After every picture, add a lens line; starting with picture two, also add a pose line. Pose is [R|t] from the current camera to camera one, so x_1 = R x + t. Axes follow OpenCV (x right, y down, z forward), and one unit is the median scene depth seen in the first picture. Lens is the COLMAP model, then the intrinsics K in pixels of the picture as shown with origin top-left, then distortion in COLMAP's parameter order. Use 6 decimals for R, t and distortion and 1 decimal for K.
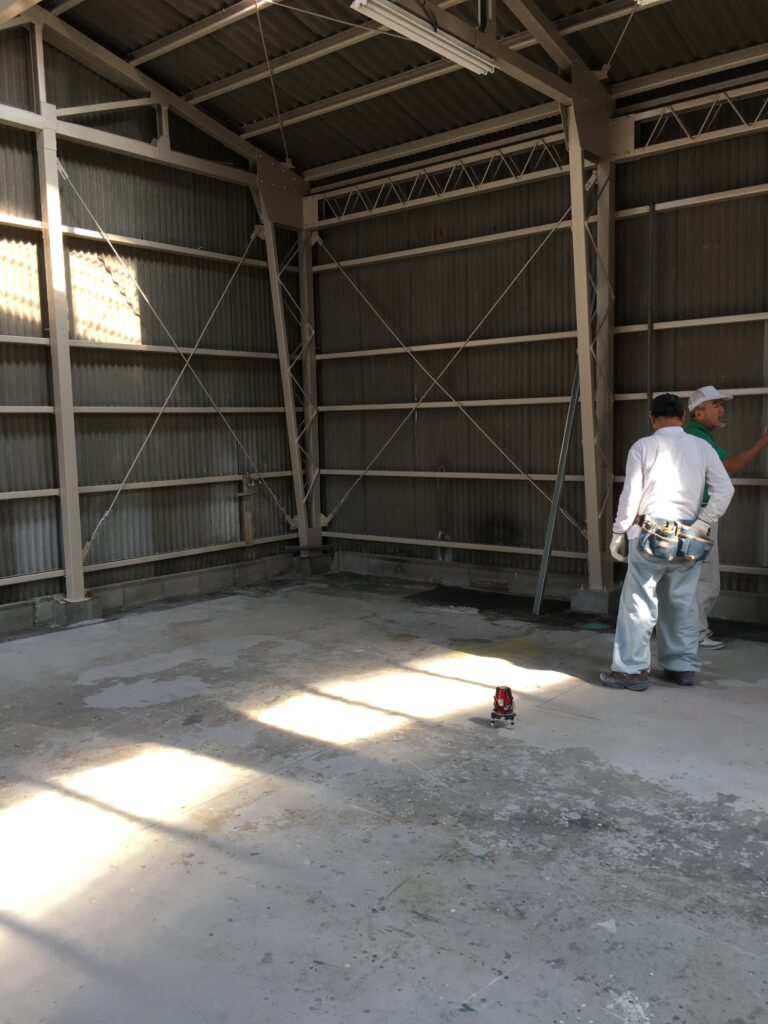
lens RADIAL K [[877.8, 0, 384.0], [0, 877.8, 512.0], [0, 0, 1]] dist [0.090337, -0.132575]
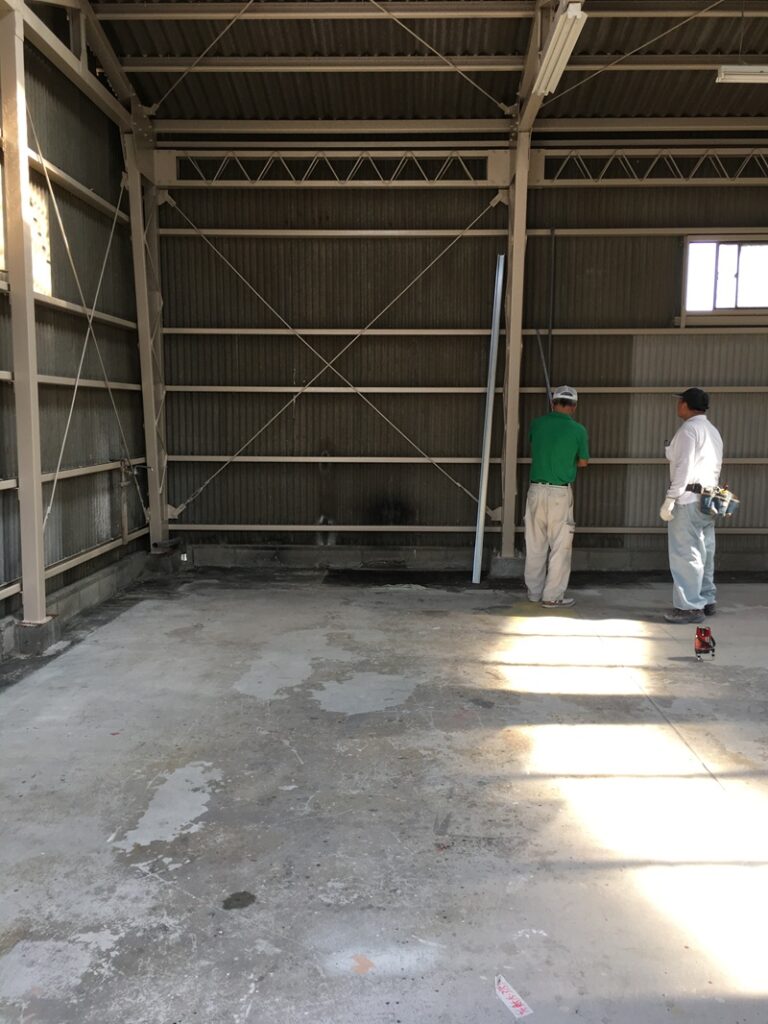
lens RADIAL K [[877.8, 0, 384.0], [0, 877.8, 512.0], [0, 0, 1]] dist [0.090337, -0.132575]
pose [[0.786184, -0.044928, 0.616358, -0.733704], [0.040844, 0.998951, 0.020719, -0.000828], [-0.616642, 0.008886, 0.787194, 0.243313]]
